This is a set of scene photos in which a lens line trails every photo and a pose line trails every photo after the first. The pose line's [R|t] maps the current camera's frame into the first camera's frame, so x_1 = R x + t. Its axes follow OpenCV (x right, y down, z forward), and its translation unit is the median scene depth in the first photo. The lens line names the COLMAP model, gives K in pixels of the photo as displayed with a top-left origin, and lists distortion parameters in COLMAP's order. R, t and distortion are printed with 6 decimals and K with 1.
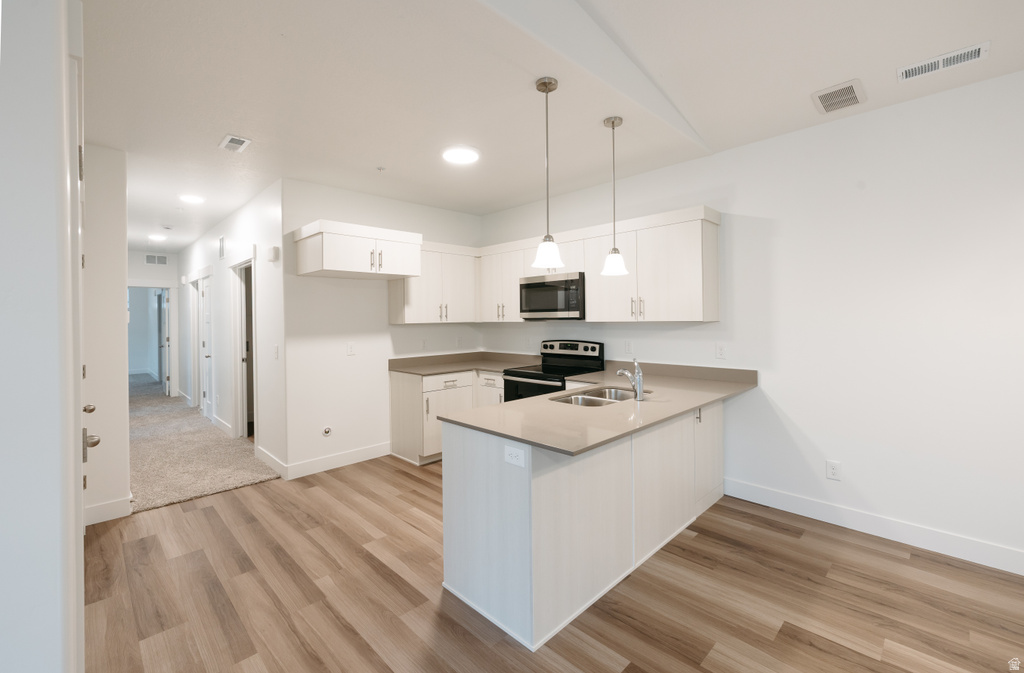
lens RADIAL K [[436.0, 0, 512.4], [0, 436.0, 312.2], [0, 0, 1]] dist [-0.000067, 0.000254]
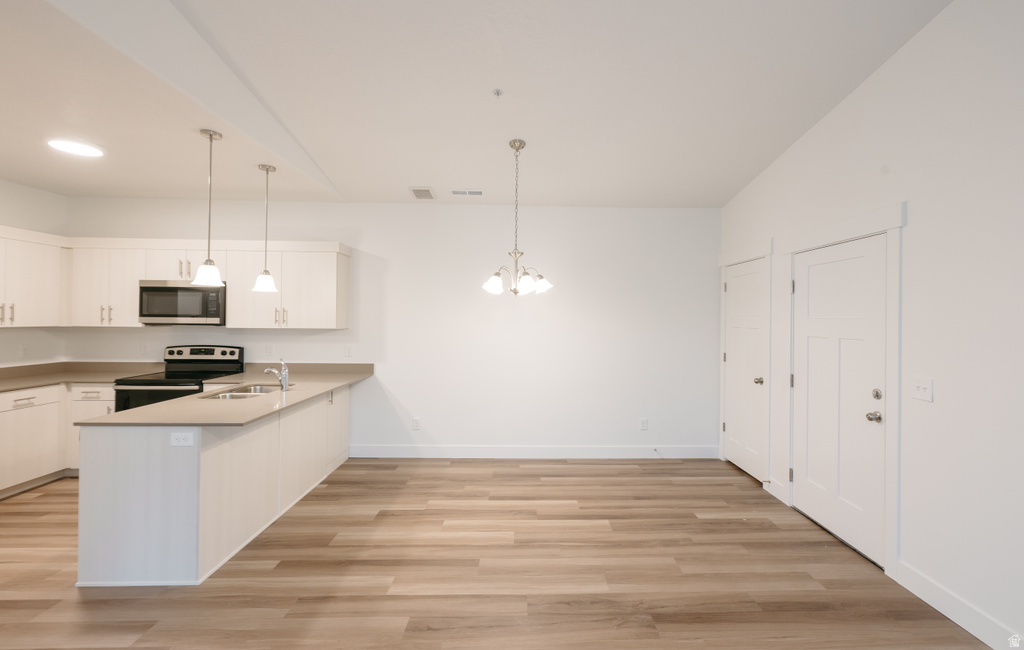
lens RADIAL K [[397.0, 0, 512.0], [0, 397.0, 325.0], [0, 0, 1]] dist [-0.000103, -0.000028]
pose [[0.676591, 0.013906, 0.736228, -0.083869], [-0.029590, 0.999528, 0.008313, -0.015305], [-0.735765, -0.027409, 0.676682, -0.195606]]
